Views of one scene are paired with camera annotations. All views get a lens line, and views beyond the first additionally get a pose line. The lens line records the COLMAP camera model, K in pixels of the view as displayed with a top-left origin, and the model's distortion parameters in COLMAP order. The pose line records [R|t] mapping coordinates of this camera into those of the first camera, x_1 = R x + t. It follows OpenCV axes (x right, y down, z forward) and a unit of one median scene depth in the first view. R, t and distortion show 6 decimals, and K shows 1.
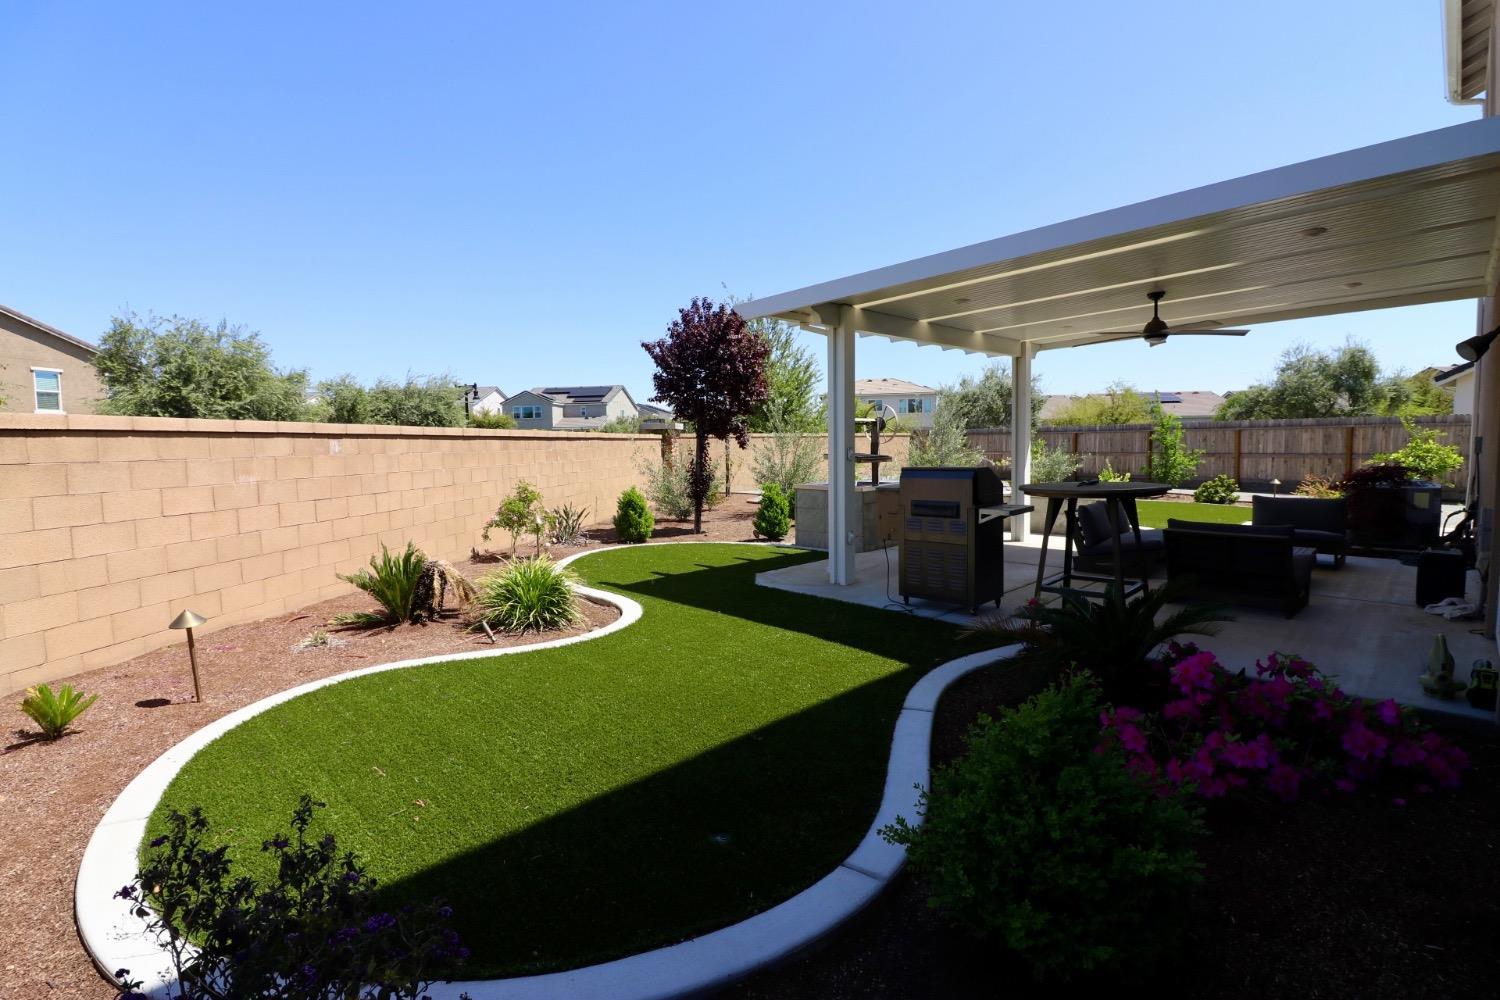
lens RADIAL K [[689.8, 0, 747.8], [0, 689.8, 498.1], [0, 0, 1]] dist [-0.011909, -0.003625]
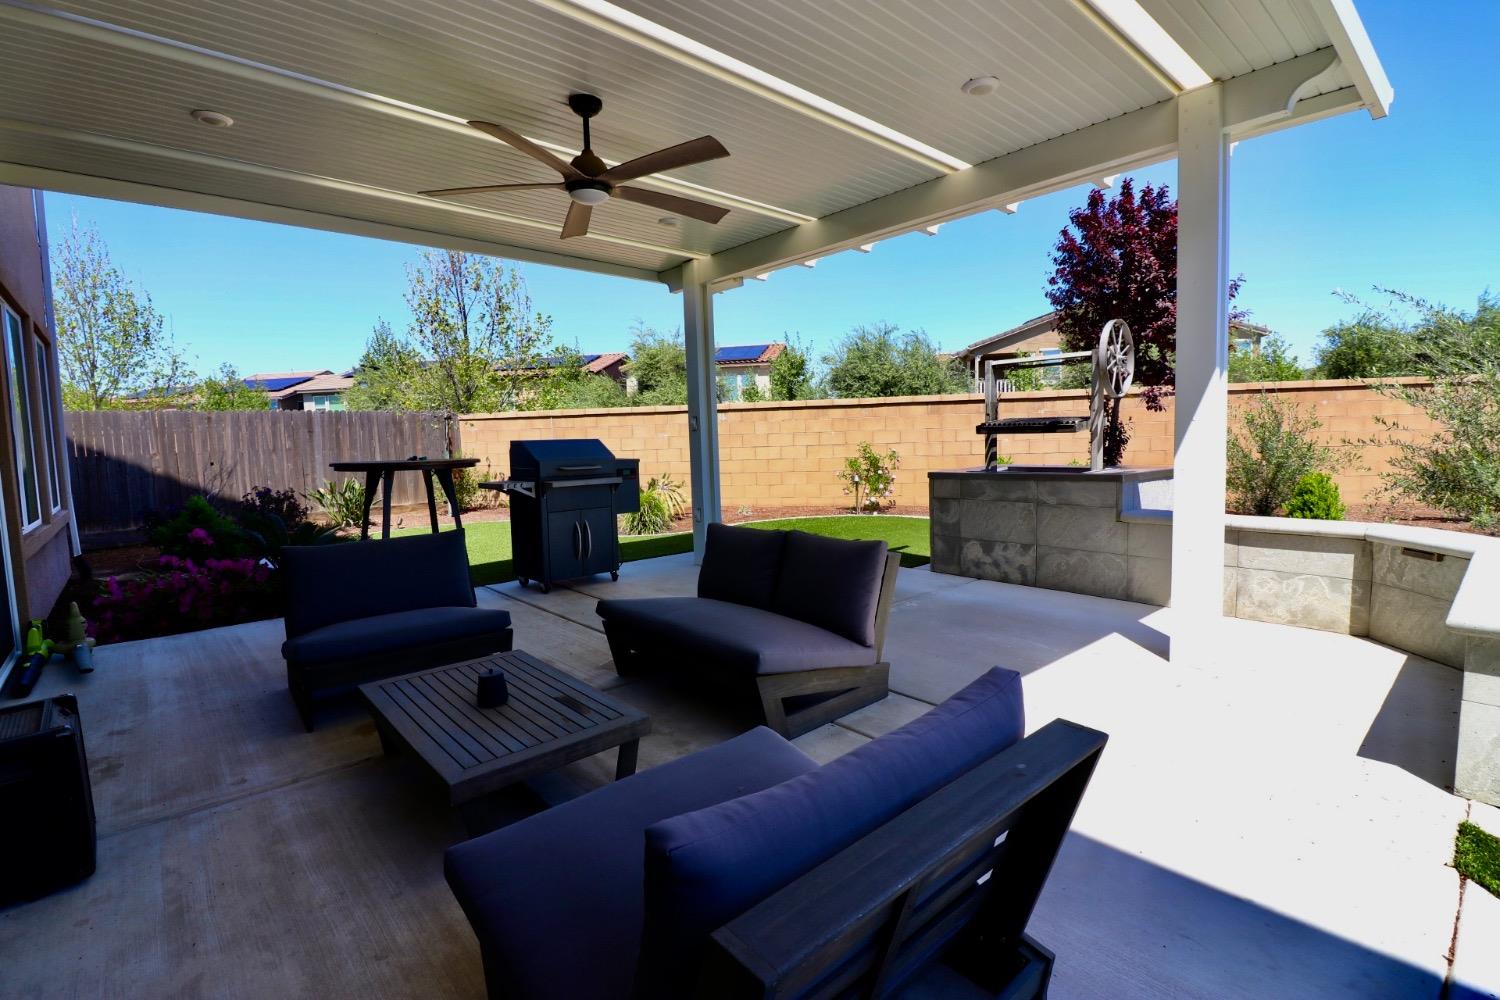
lens RADIAL K [[689.8, 0, 741.4], [0, 689.8, 487.1], [0, 0, 1]] dist [-0.011909, -0.003625]
pose [[-0.041206, 0.098431, -0.994290, 0.381329], [-0.047391, 0.993823, 0.100349, -0.026810], [0.998026, 0.051255, -0.036287, 0.390992]]
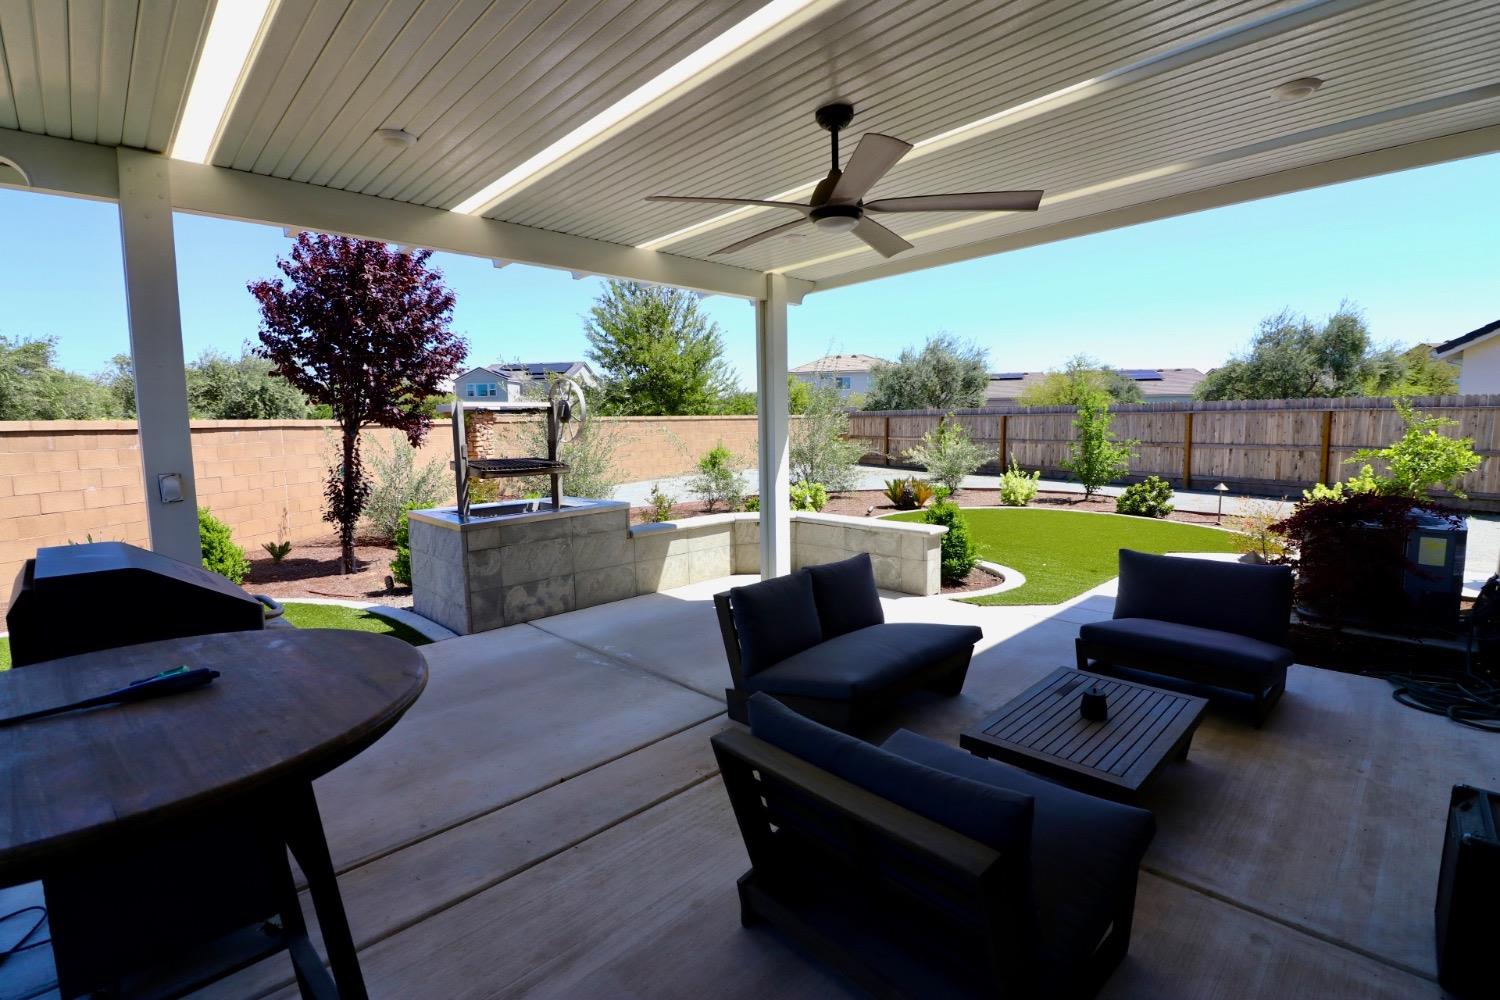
lens RADIAL K [[689.8, 0, 748.8], [0, 689.8, 503.0], [0, 0, 1]] dist [-0.011909, -0.003625]
pose [[0.999937, -0.000669, 0.011161, 0.184973], [0.000237, 0.999251, 0.038707, -0.025334], [-0.011178, -0.038702, 0.999188, 0.195529]]
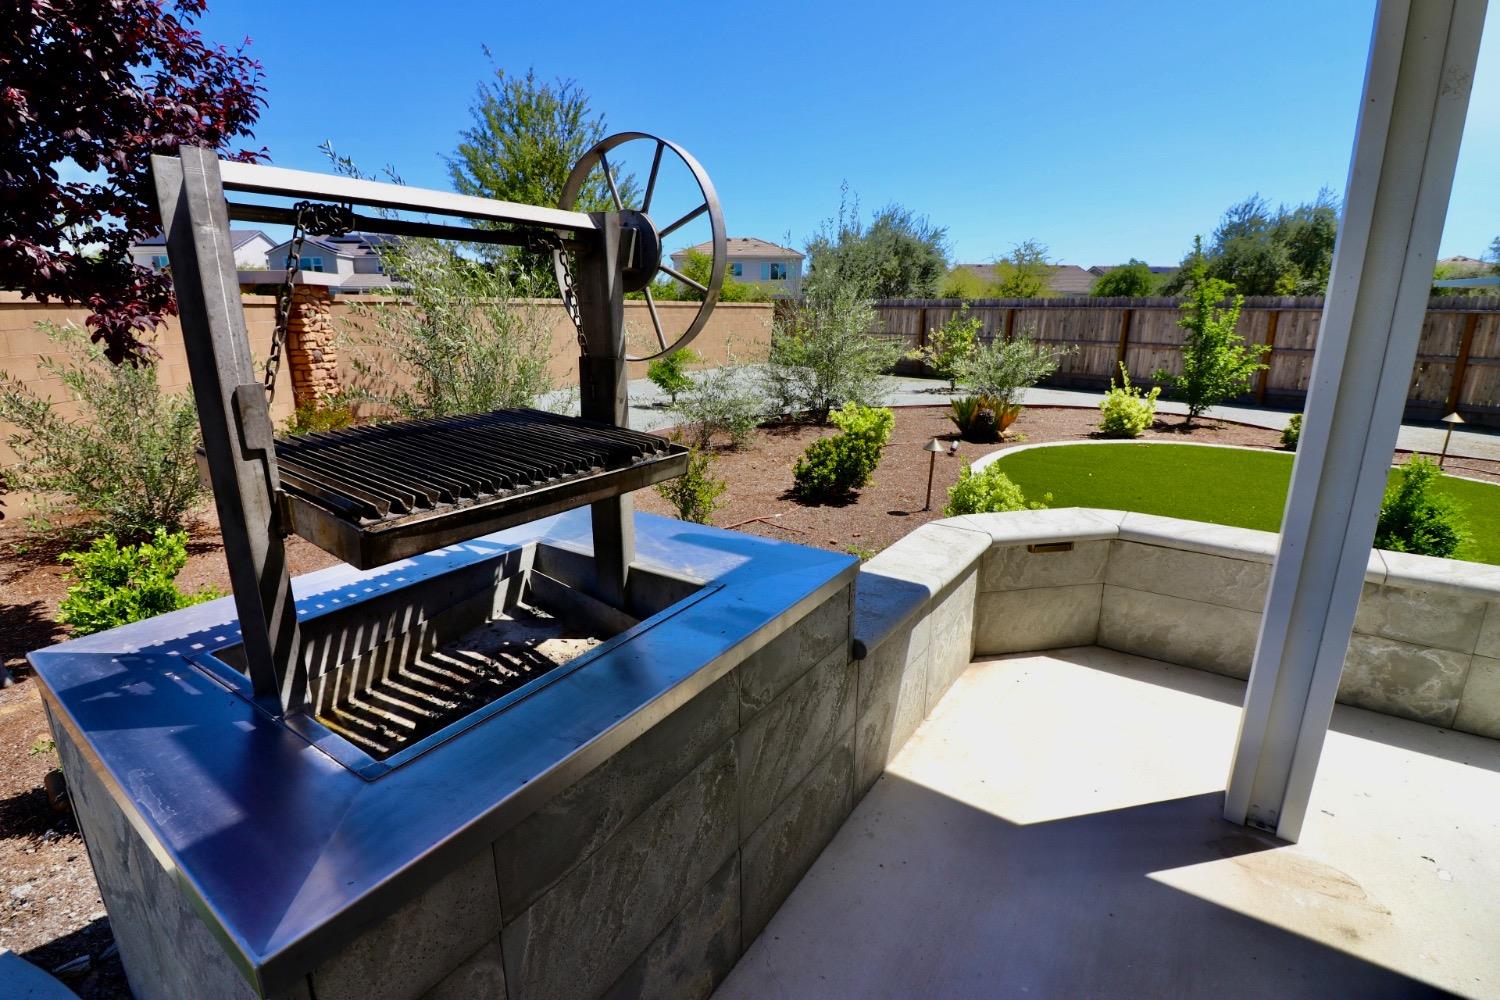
lens RADIAL K [[689.8, 0, 749.0], [0, 689.8, 500.8], [0, 0, 1]] dist [-0.011909, -0.003625]
pose [[0.980198, -0.032272, 0.195374, 0.097509], [-0.005029, 0.982255, 0.187483, -0.040404], [-0.197957, -0.184753, 0.962642, 0.424039]]
